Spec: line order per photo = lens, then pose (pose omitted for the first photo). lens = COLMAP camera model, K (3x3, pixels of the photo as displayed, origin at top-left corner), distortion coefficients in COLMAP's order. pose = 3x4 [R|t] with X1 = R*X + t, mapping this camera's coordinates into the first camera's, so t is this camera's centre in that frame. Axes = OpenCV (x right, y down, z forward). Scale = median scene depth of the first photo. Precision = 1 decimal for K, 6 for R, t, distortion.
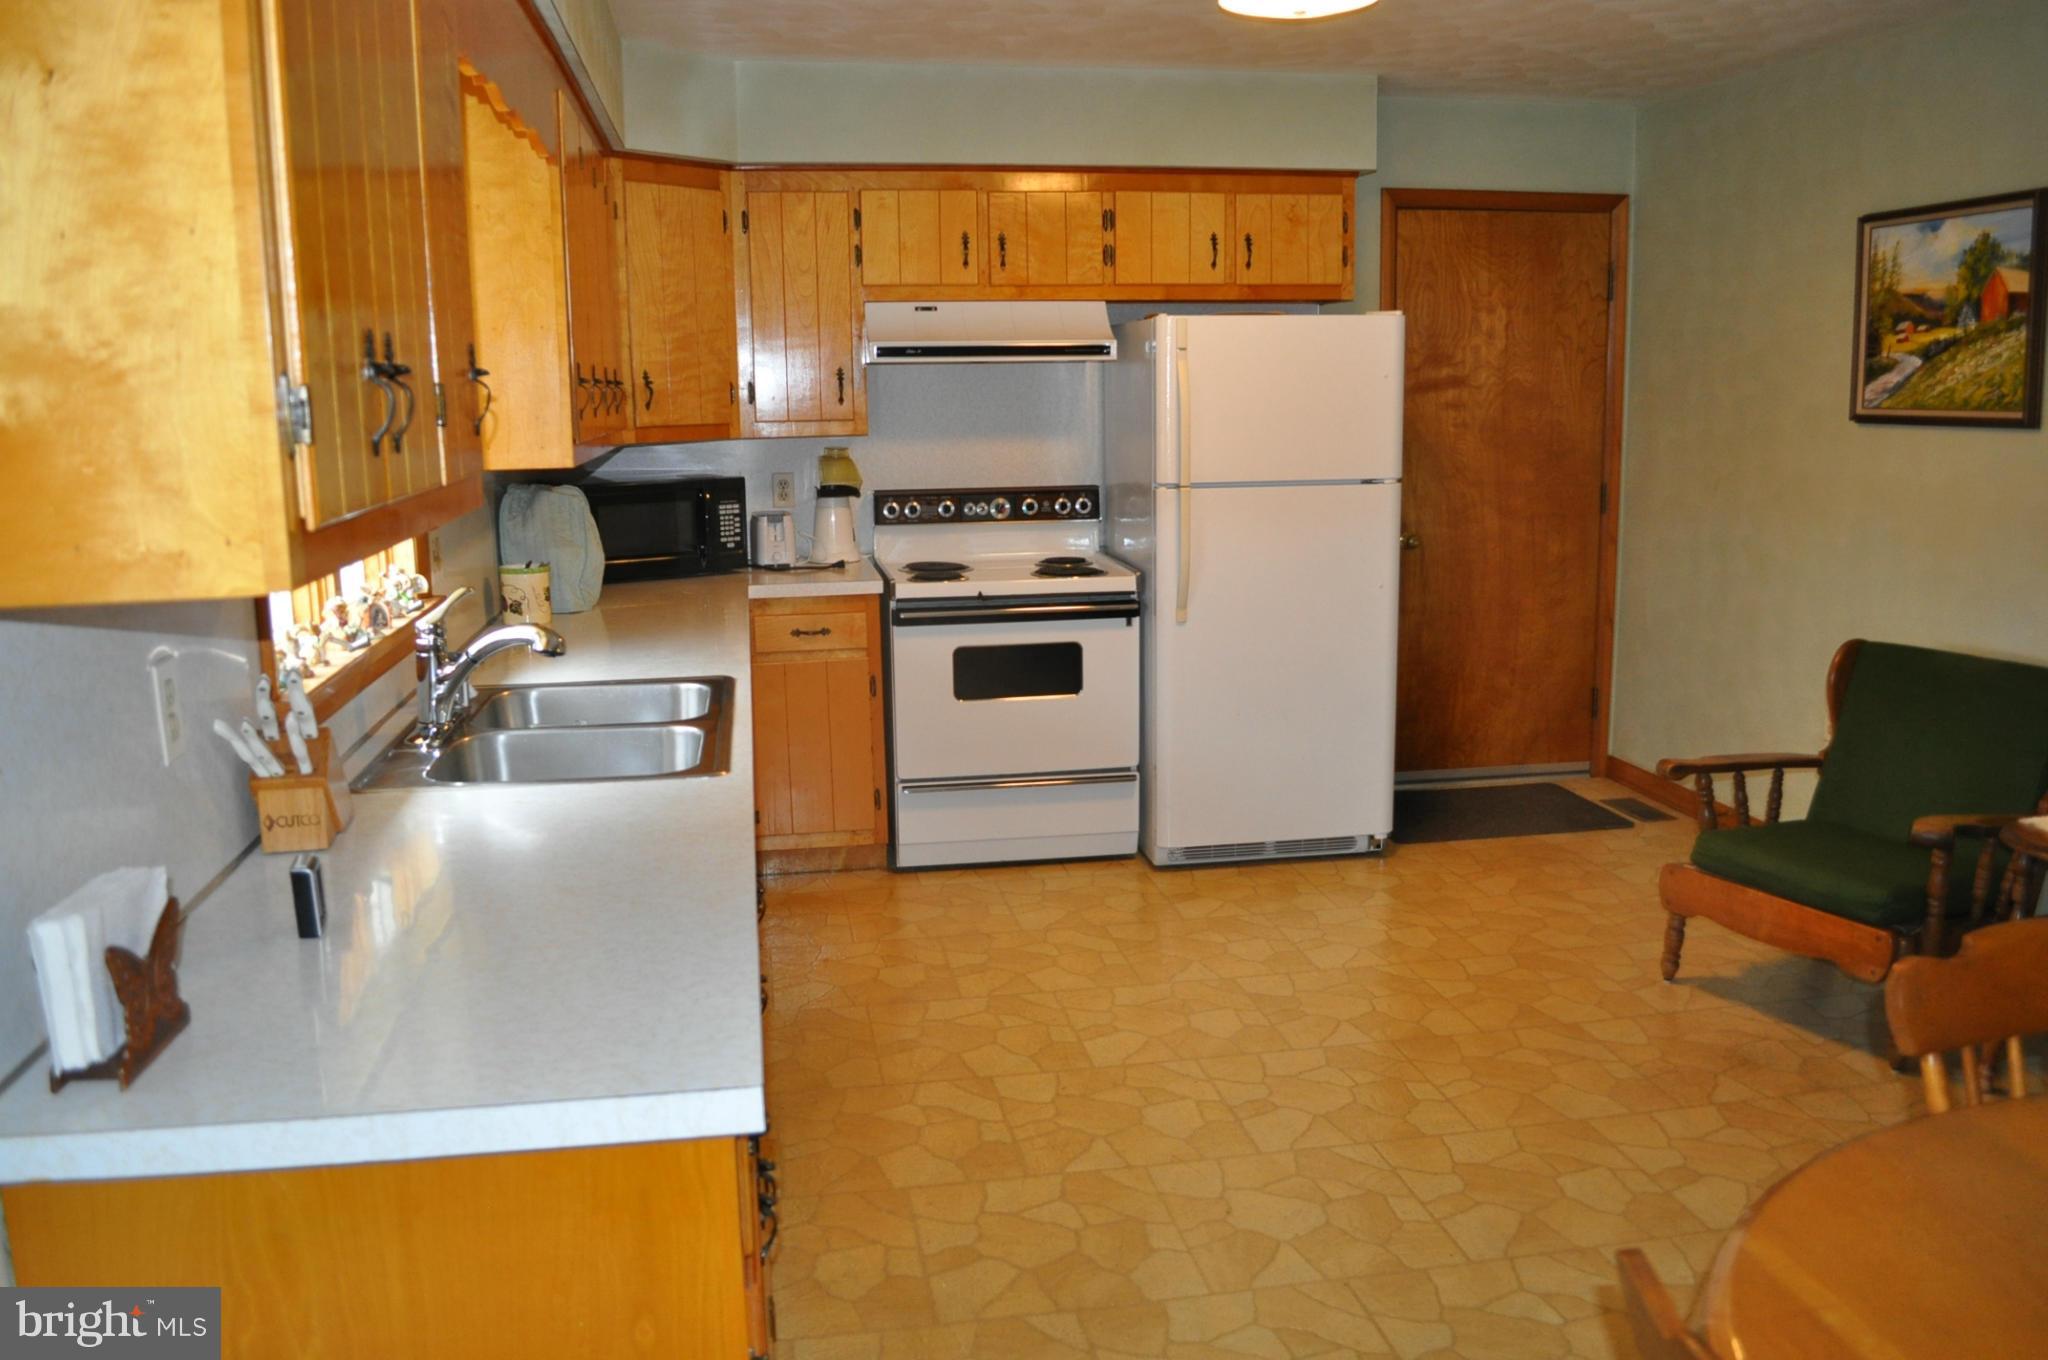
lens RADIAL K [[1598.4, 0, 1024.0], [0, 1598.4, 680.0], [0, 0, 1]] dist [-0.083113, -0.005695]
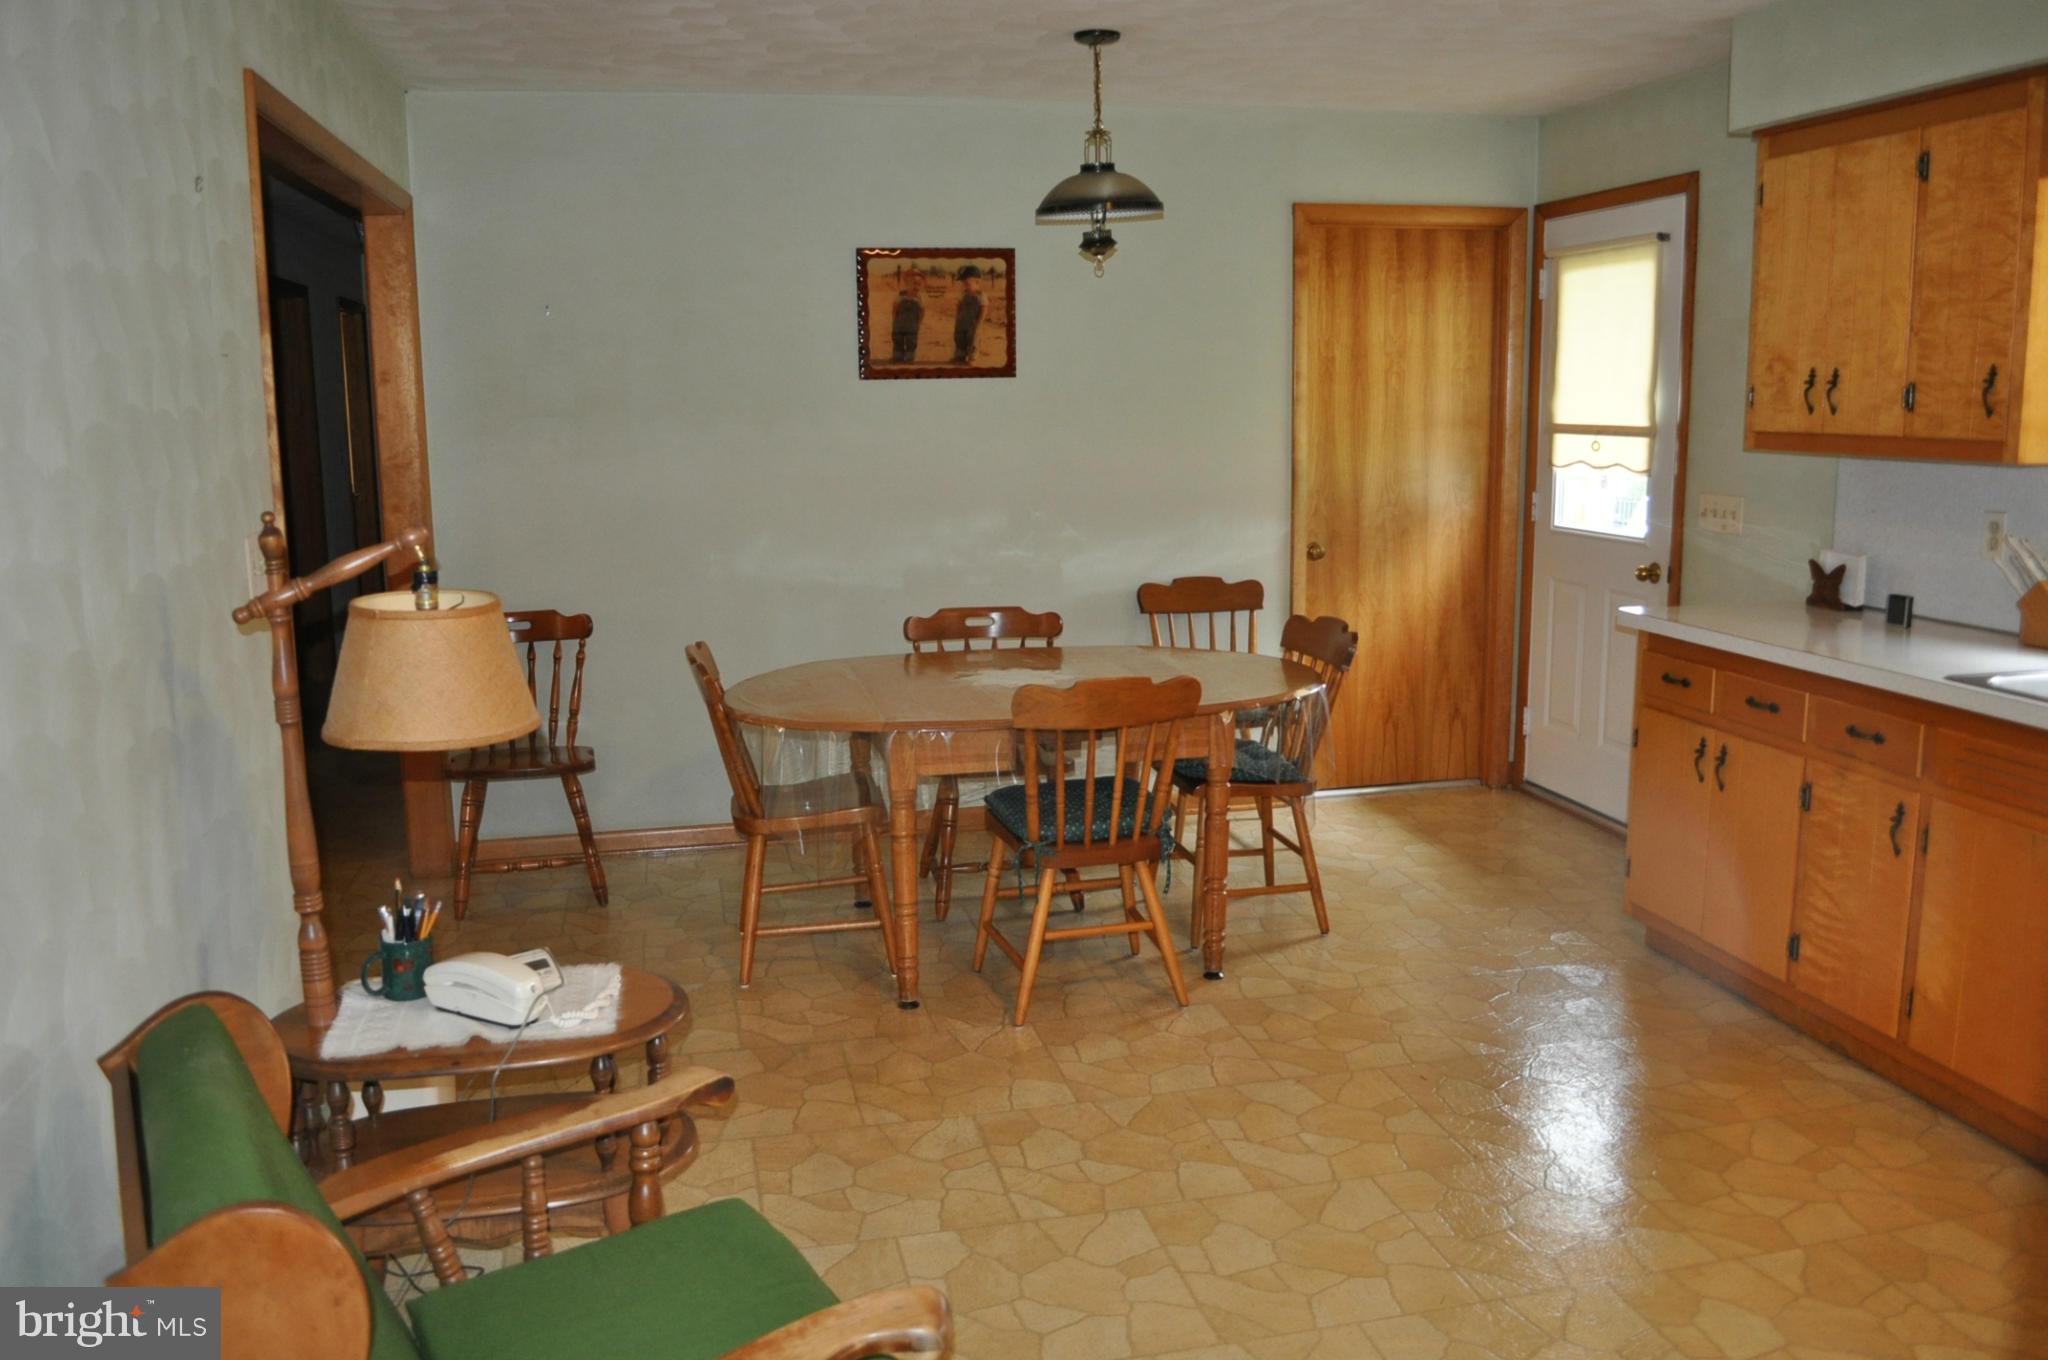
lens RADIAL K [[1598.4, 0, 1024.0], [0, 1598.4, 680.0], [0, 0, 1]] dist [-0.083113, -0.005695]
pose [[-0.998148, 0.032685, -0.051300, 0.320178], [0.012734, 0.936963, 0.349198, -0.198098], [0.059479, 0.347898, -0.935644, 1.063266]]
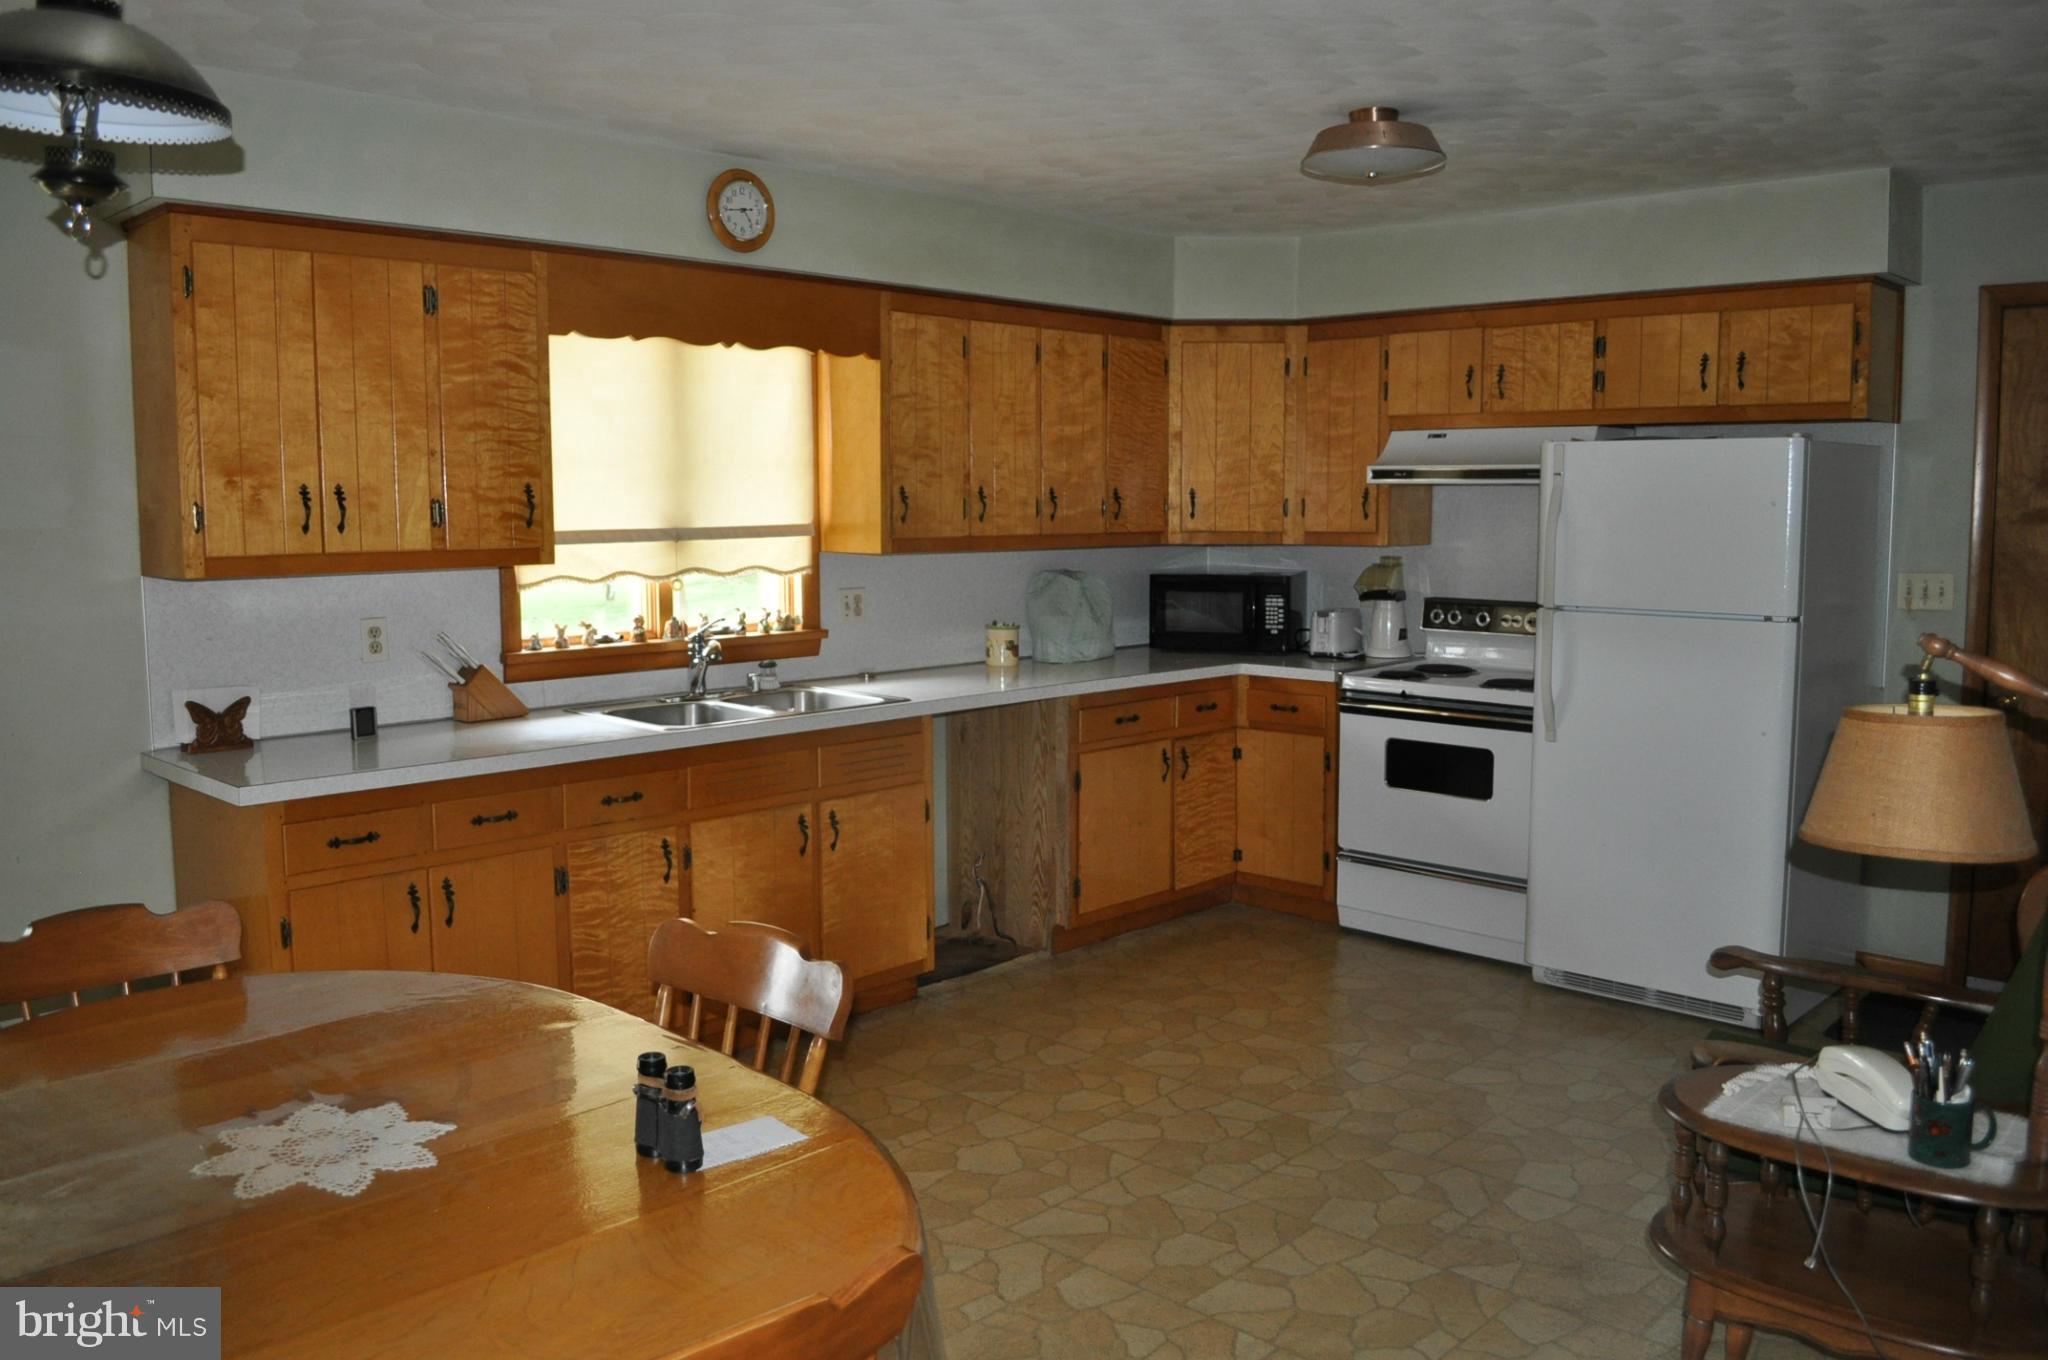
lens RADIAL K [[1598.4, 0, 1024.0], [0, 1598.4, 680.0], [0, 0, 1]] dist [-0.083113, -0.005695]
pose [[0.594710, 0.103943, -0.797193, 0.678643], [-0.153575, 0.988034, 0.014258, -0.036949], [0.789136, 0.113949, 0.603557, 0.125053]]
